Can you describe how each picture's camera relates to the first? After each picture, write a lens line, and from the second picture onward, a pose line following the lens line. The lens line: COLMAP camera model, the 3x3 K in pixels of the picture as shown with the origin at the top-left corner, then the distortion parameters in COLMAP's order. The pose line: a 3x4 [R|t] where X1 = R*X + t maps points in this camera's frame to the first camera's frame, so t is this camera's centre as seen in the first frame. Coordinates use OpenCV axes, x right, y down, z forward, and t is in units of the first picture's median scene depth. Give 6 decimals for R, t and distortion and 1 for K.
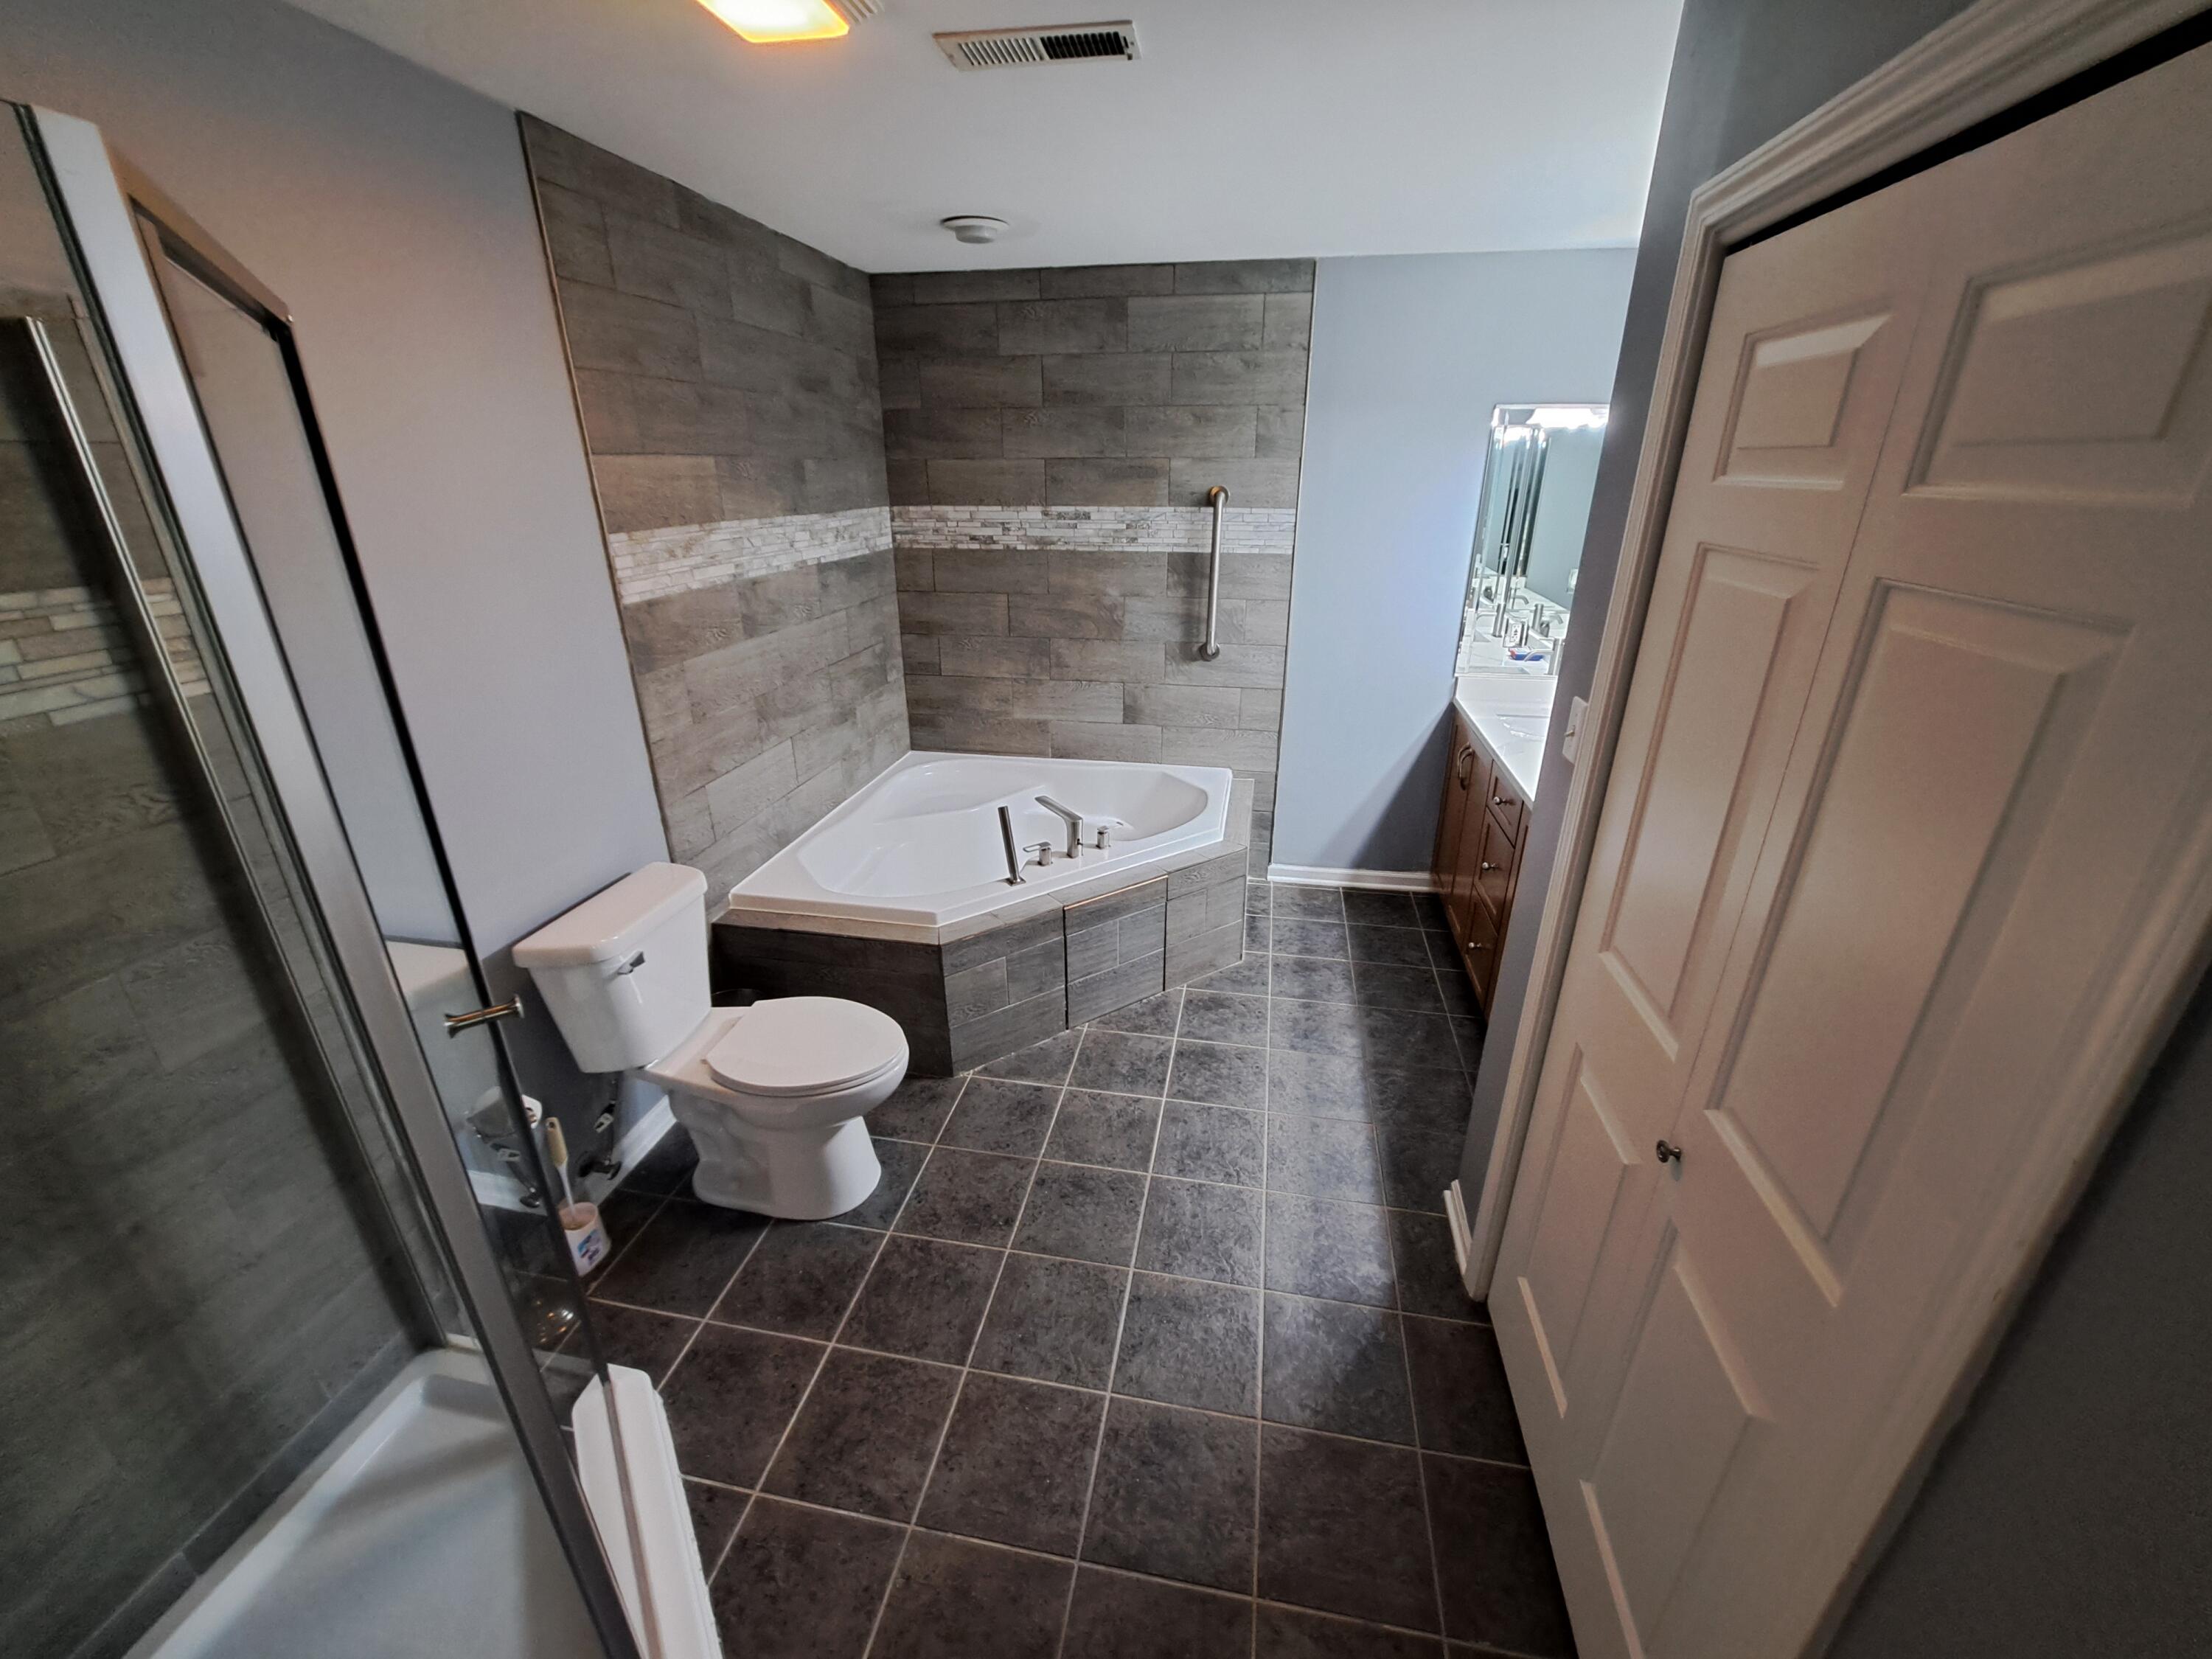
lens RADIAL K [[870.5, 0, 1107.0], [0, 870.5, 822.1], [0, 0, 1]] dist [-0.012356, -0.000245]
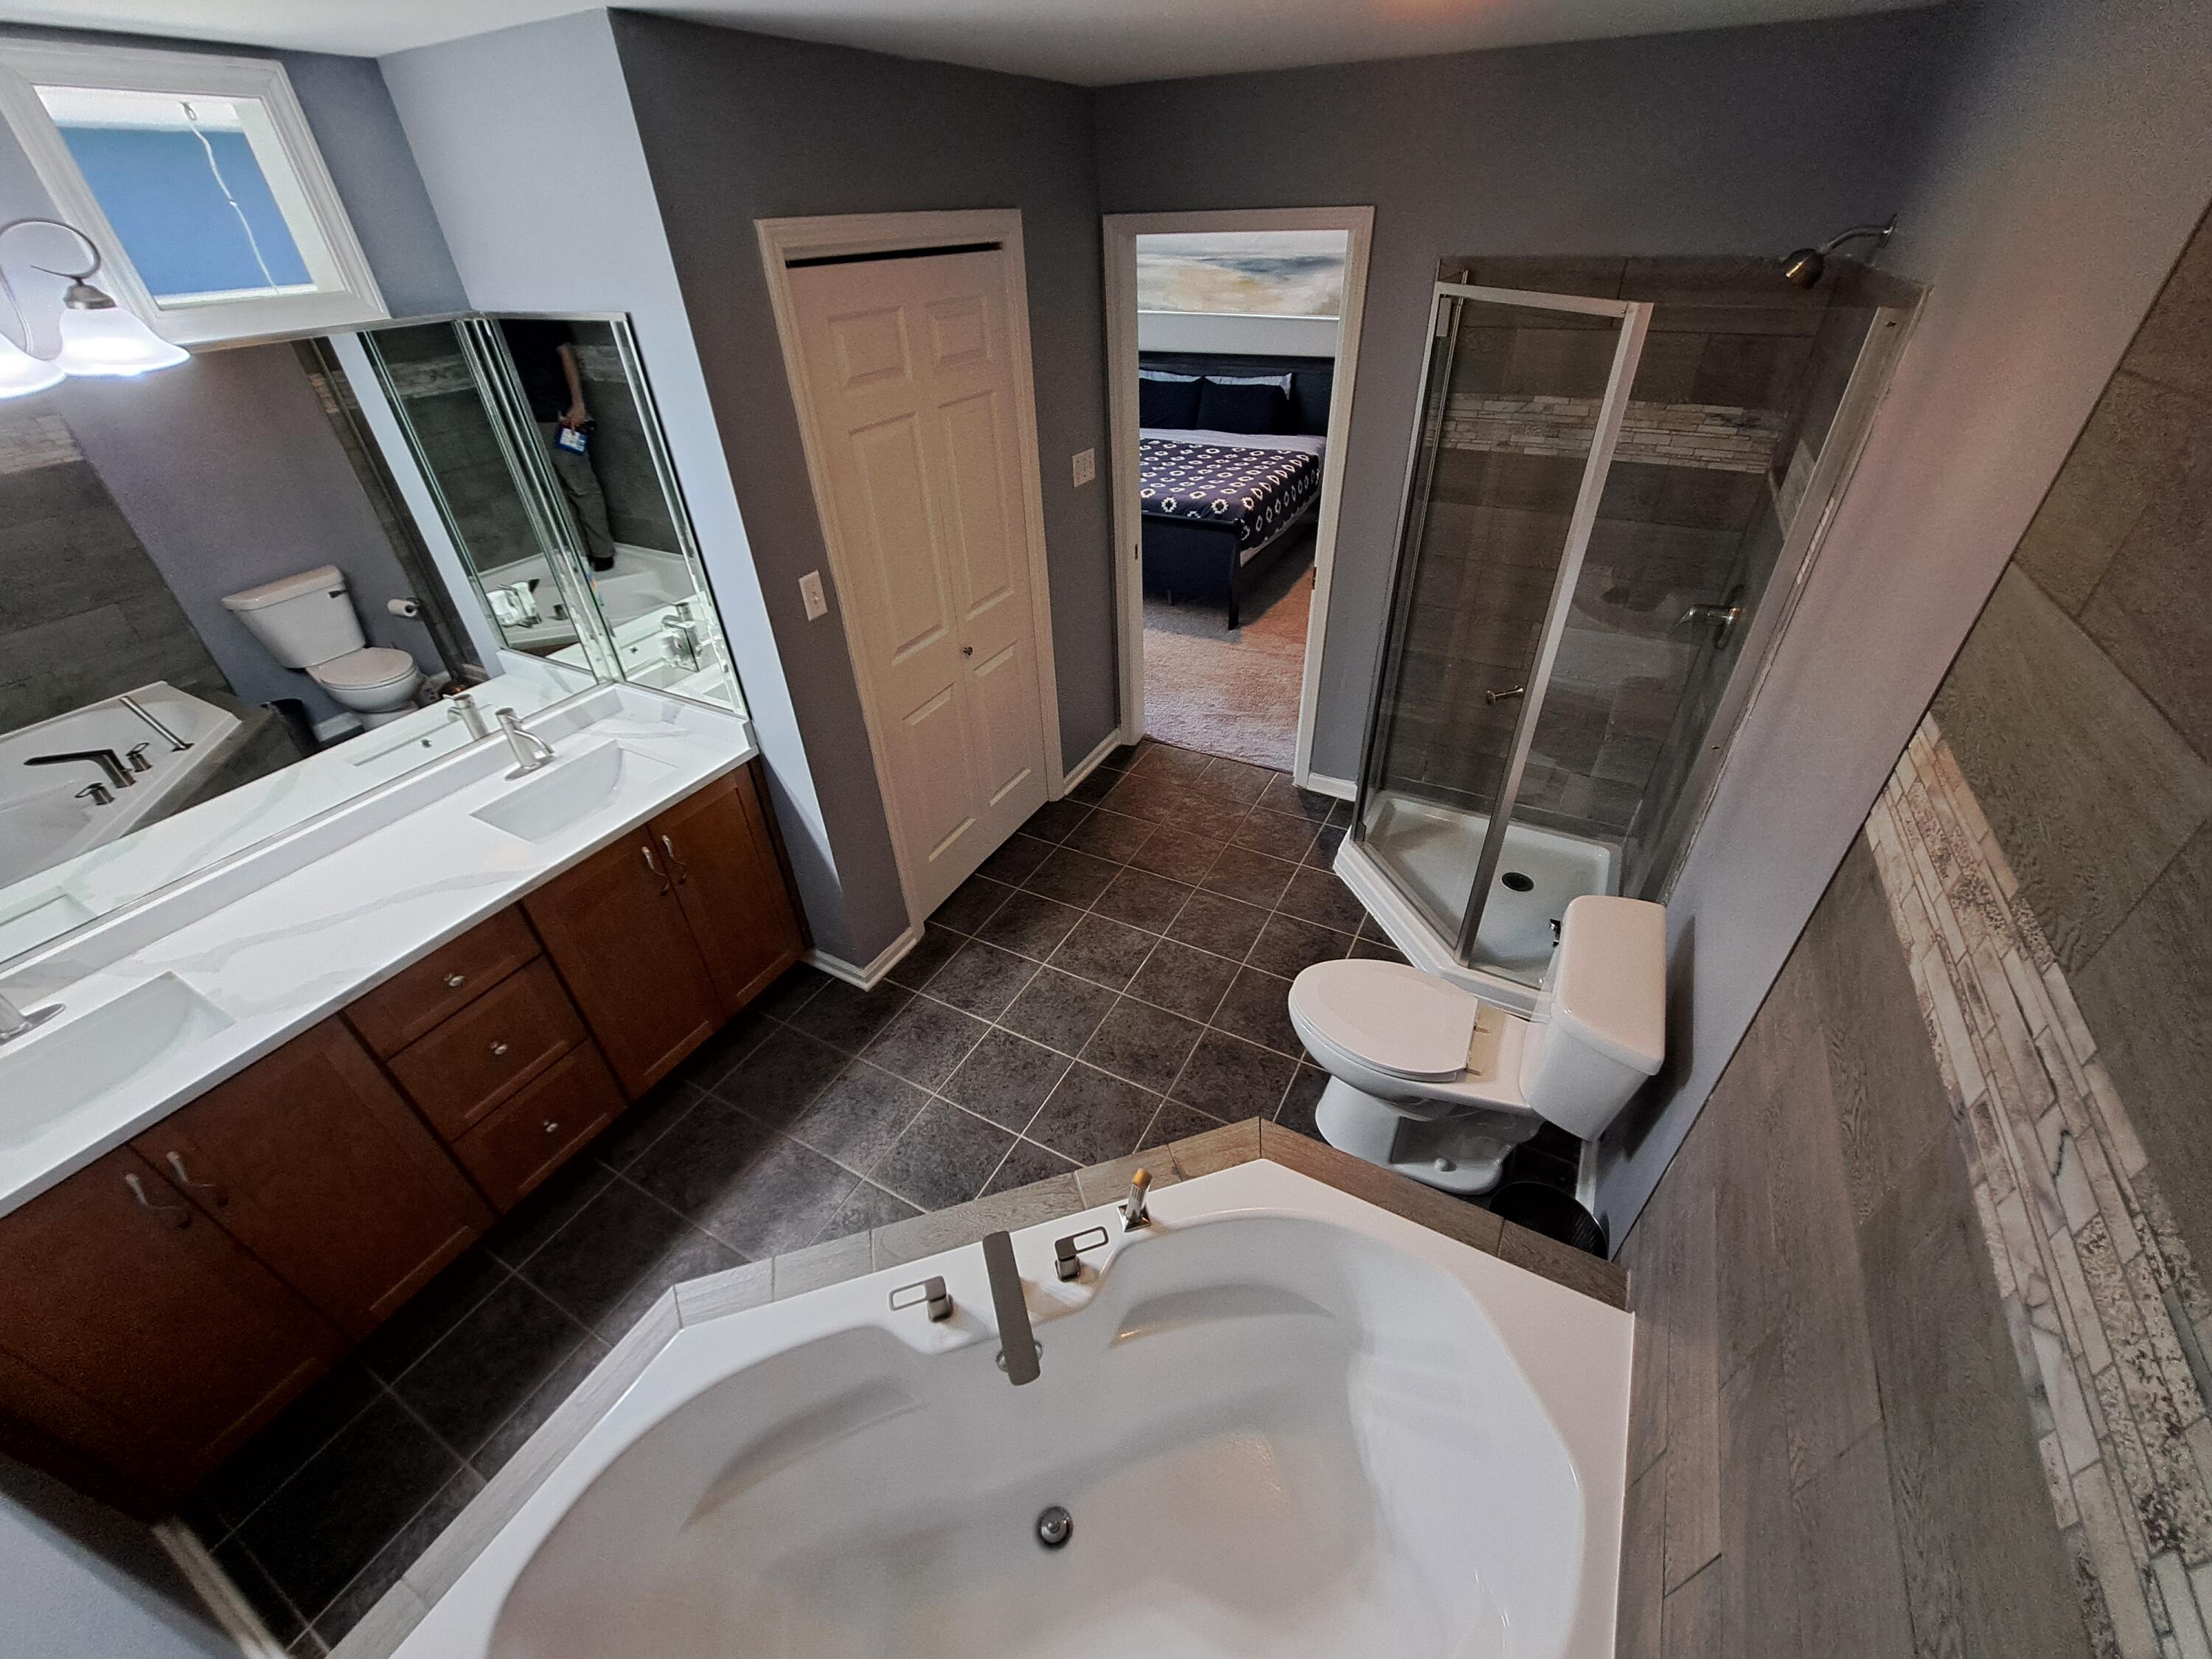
lens RADIAL K [[870.5, 0, 1107.0], [0, 870.5, 822.1], [0, 0, 1]] dist [-0.012356, -0.000245]
pose [[-0.950789, -0.148551, 0.271907, -0.233798], [0.149339, 0.549196, 0.822242, -0.645239], [-0.271475, 0.822384, -0.499985, 1.198678]]
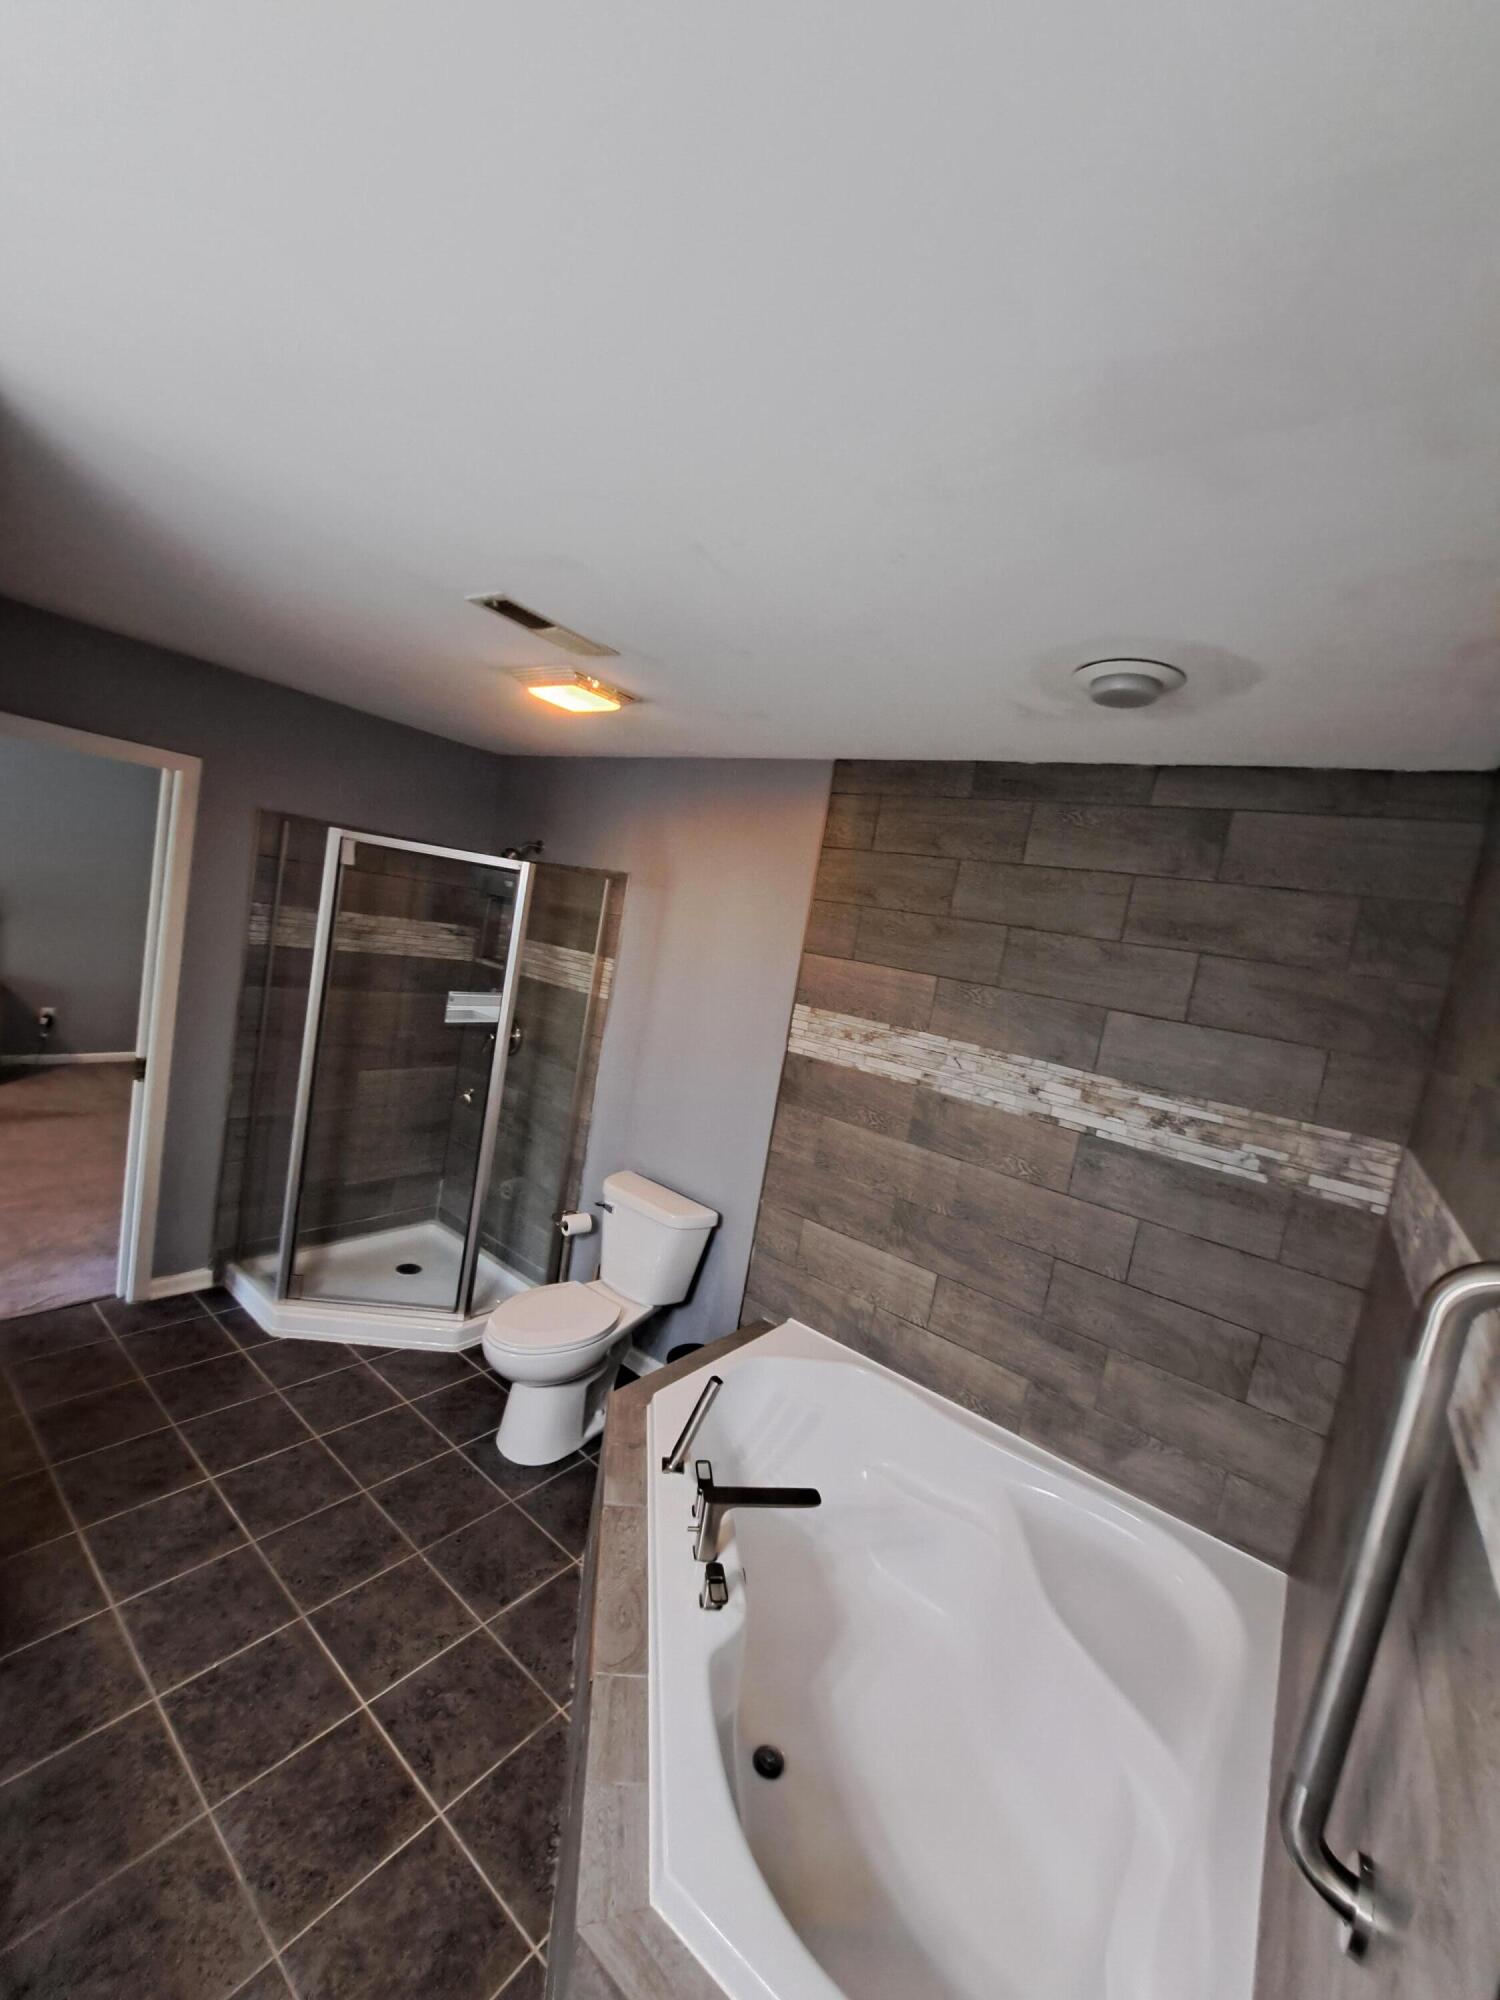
lens RADIAL K [[787.1, 0, 759.9], [0, 787.1, 997.0], [0, 0, 1]] dist [-0.012356, -0.000245]
pose [[-0.439160, 0.008203, -0.898371, 0.524451], [-0.485499, 0.839207, 0.244994, -0.533414], [0.755929, 0.543750, -0.364564, 1.202610]]
